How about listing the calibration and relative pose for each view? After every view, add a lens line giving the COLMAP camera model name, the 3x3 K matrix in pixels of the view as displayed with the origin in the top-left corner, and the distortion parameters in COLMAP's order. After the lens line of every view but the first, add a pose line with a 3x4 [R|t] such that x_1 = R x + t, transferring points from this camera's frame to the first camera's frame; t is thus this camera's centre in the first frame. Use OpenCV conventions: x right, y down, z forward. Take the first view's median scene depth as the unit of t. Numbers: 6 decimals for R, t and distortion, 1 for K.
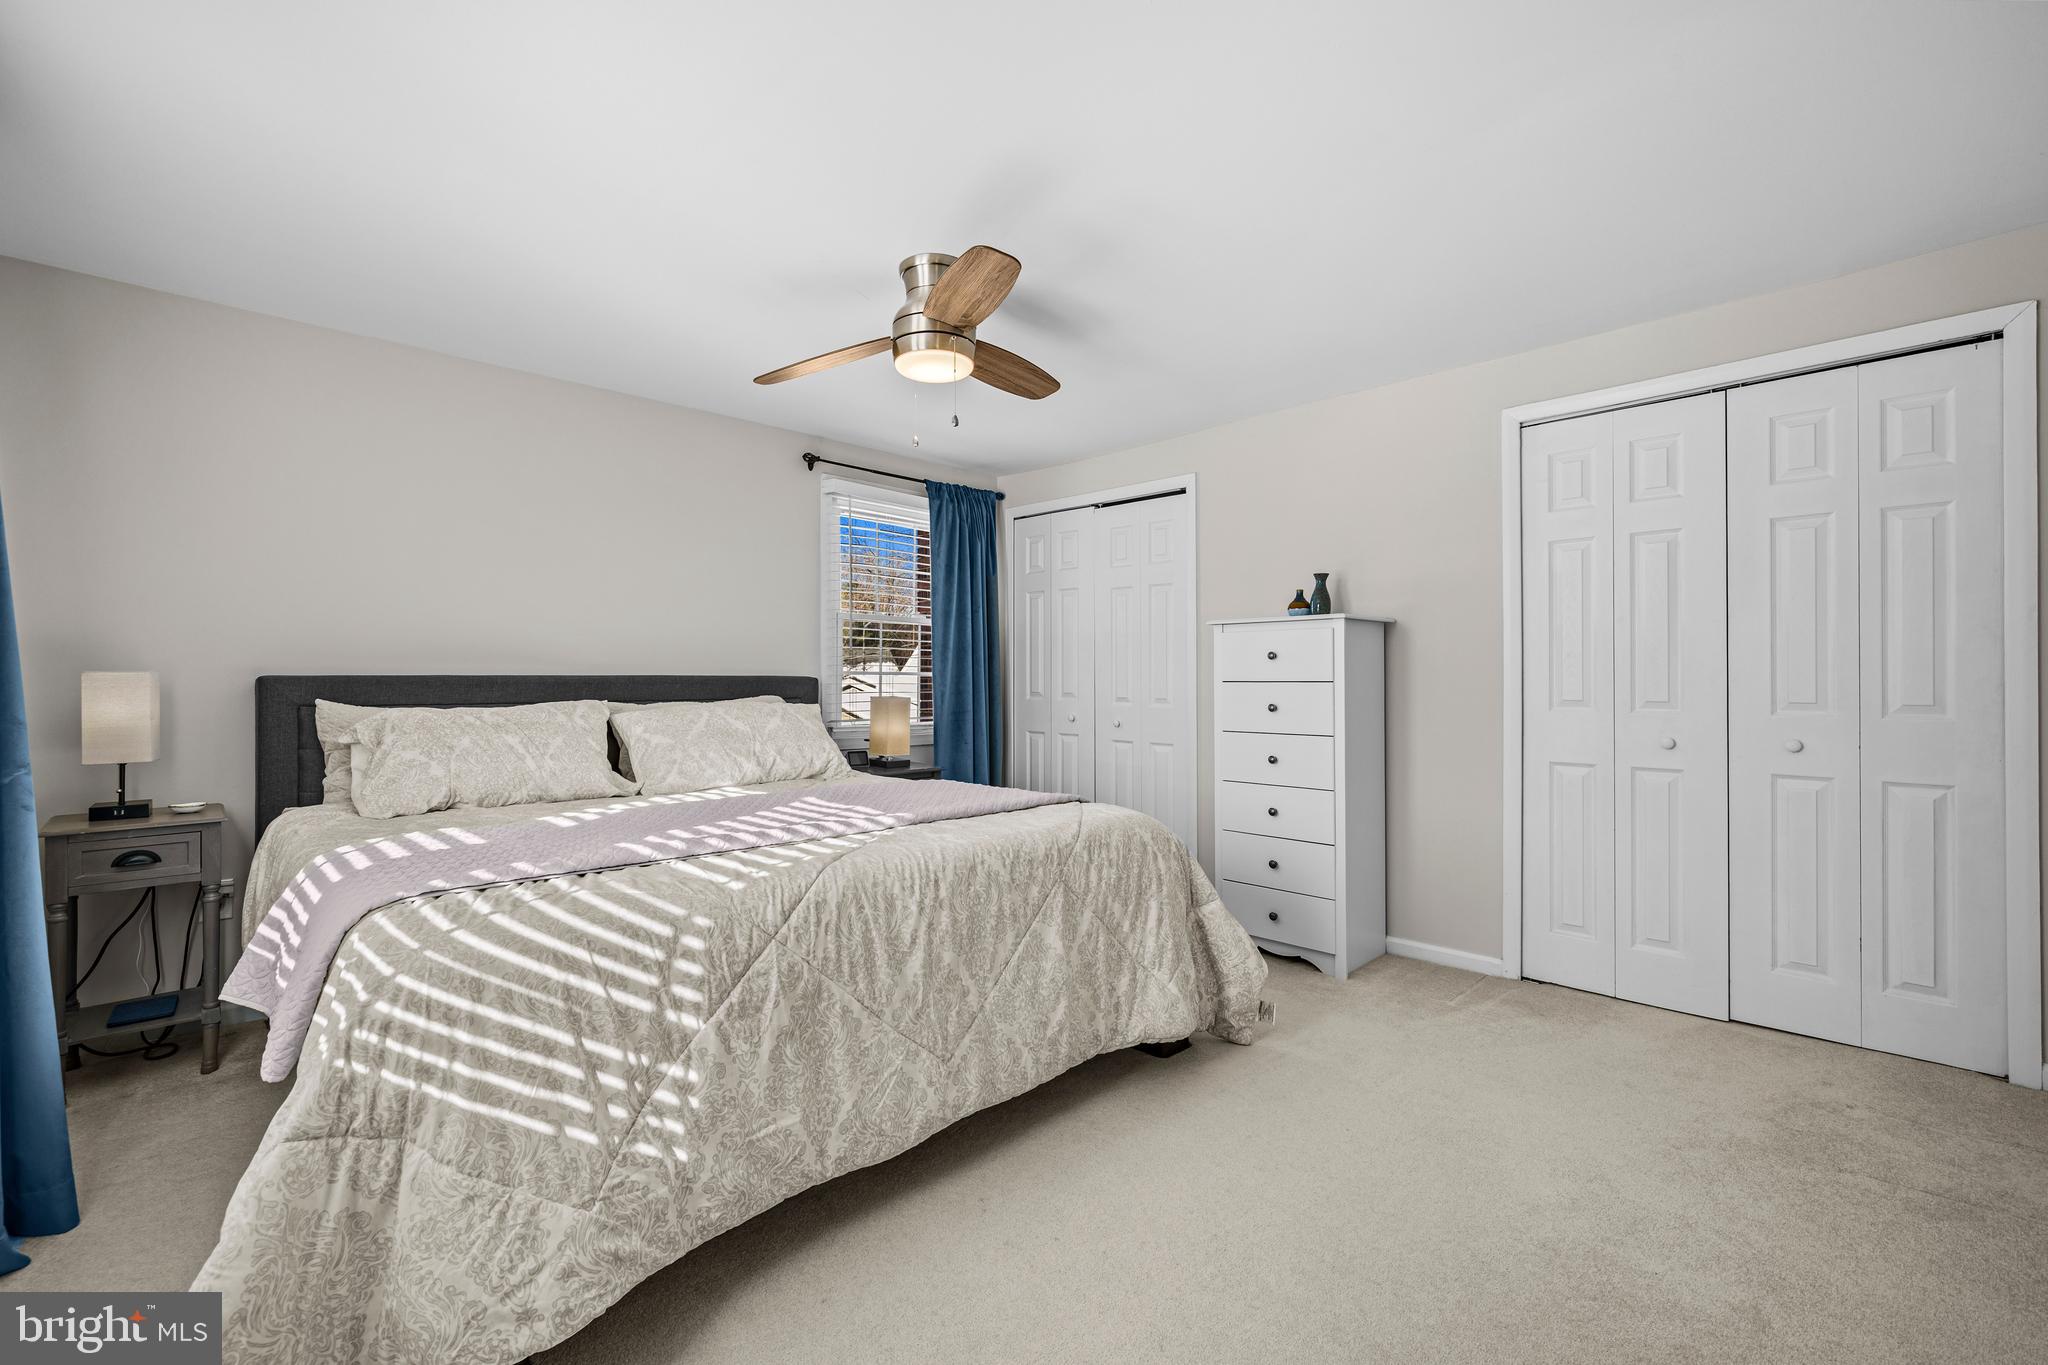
lens RADIAL K [[896.2, 0, 1013.7], [0, 896.2, 686.1], [0, 0, 1]] dist [0.003793, 0.000354]
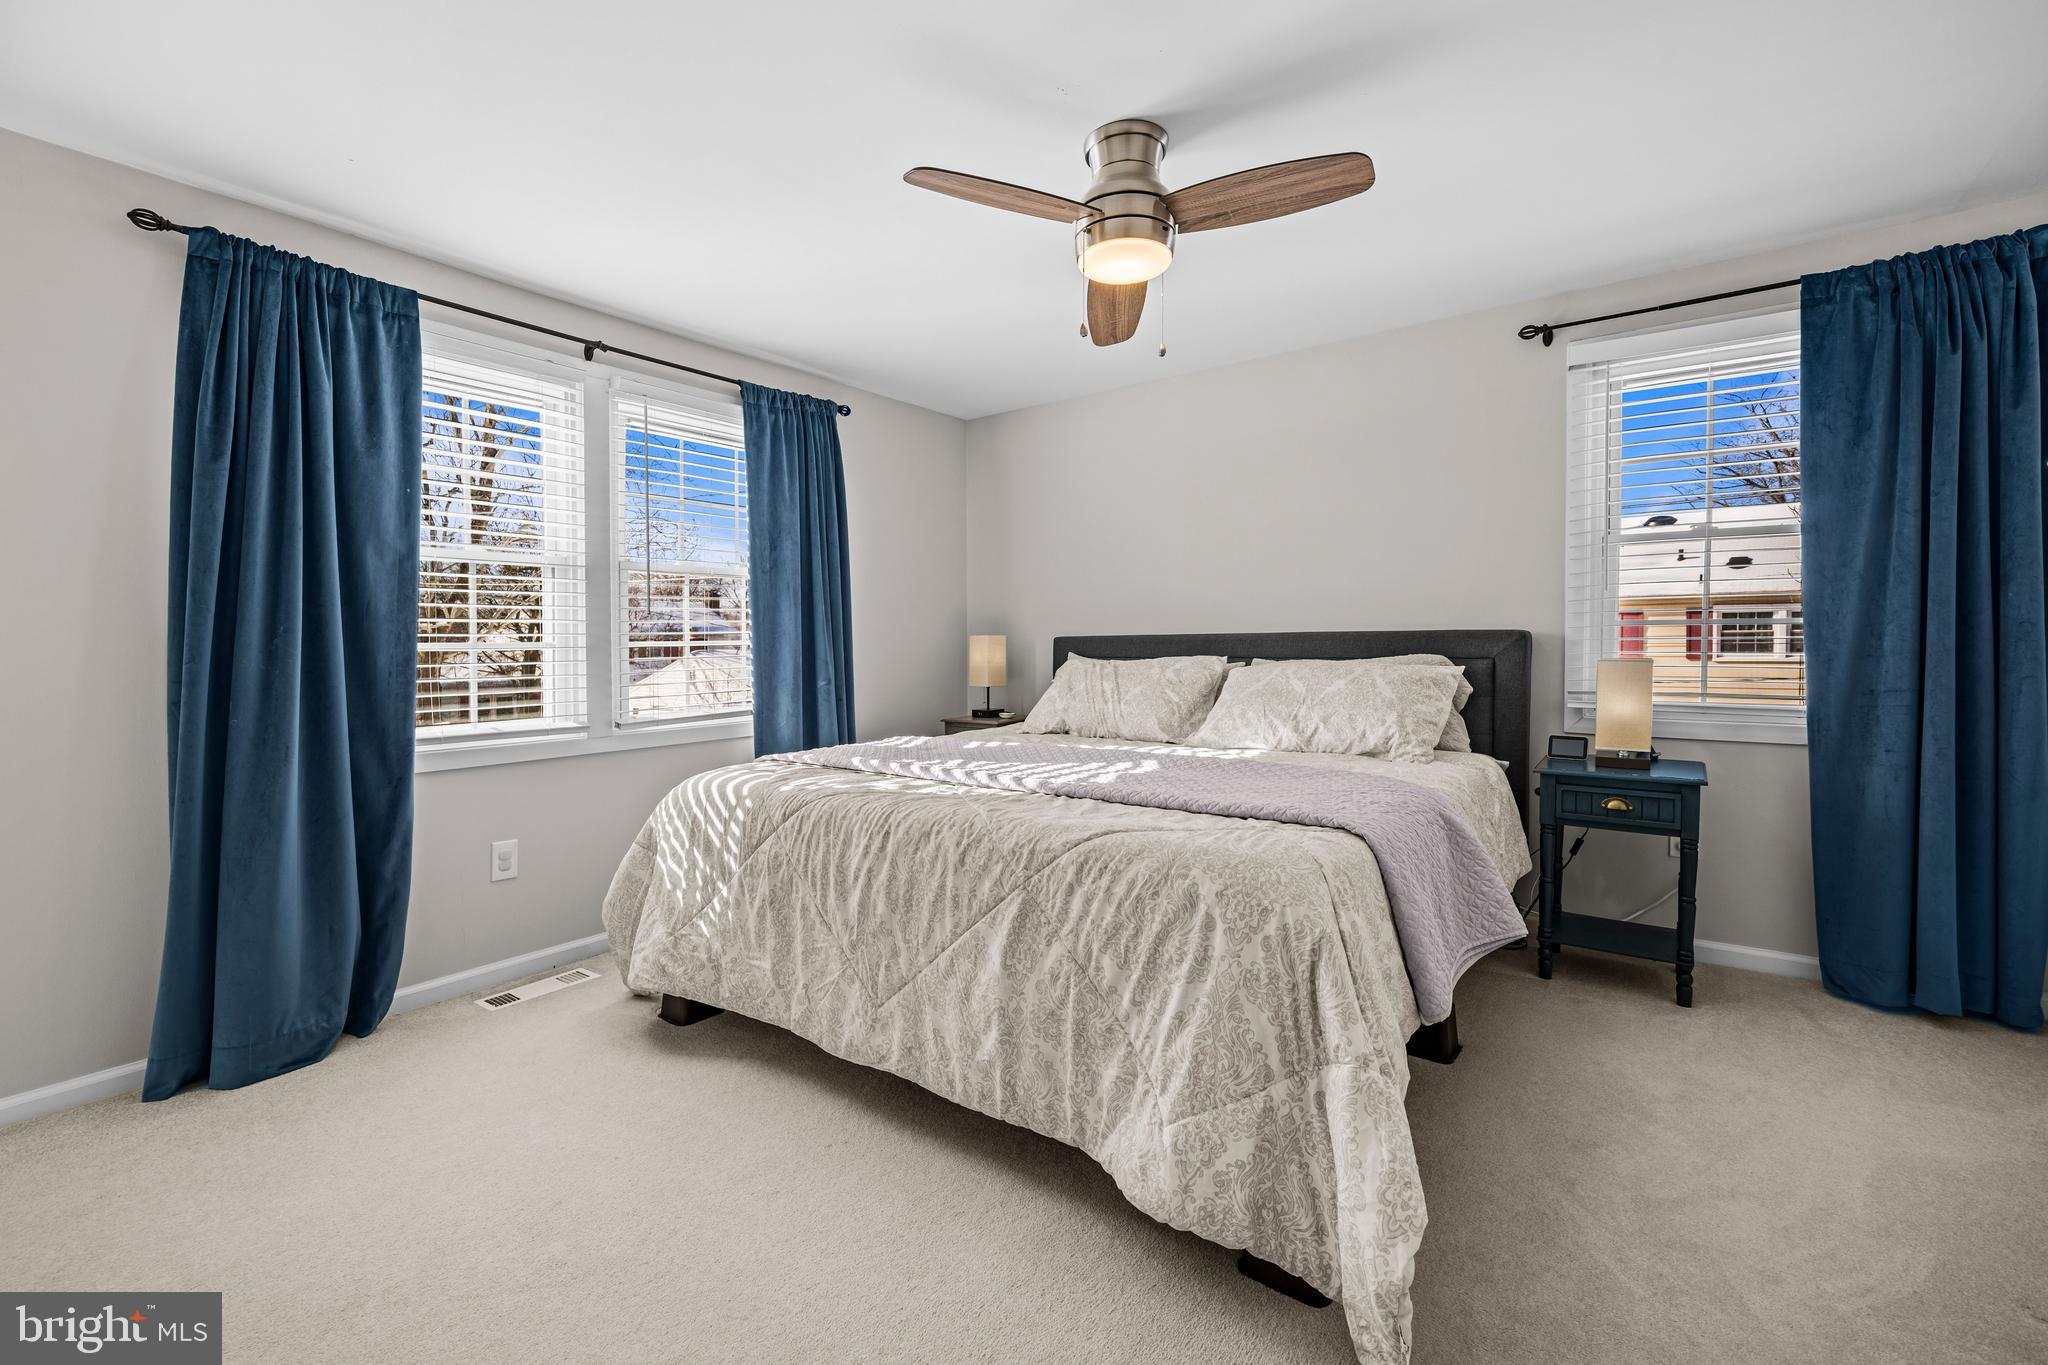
lens RADIAL K [[896.2, 0, 1015.2], [0, 896.2, 664.7], [0, 0, 1]] dist [0.003793, 0.000354]
pose [[0.121965, 0.023436, -0.992258, 0.930039], [0.002250, 0.999712, 0.023889, -0.000837], [0.992532, -0.005146, 0.121877, 0.998111]]
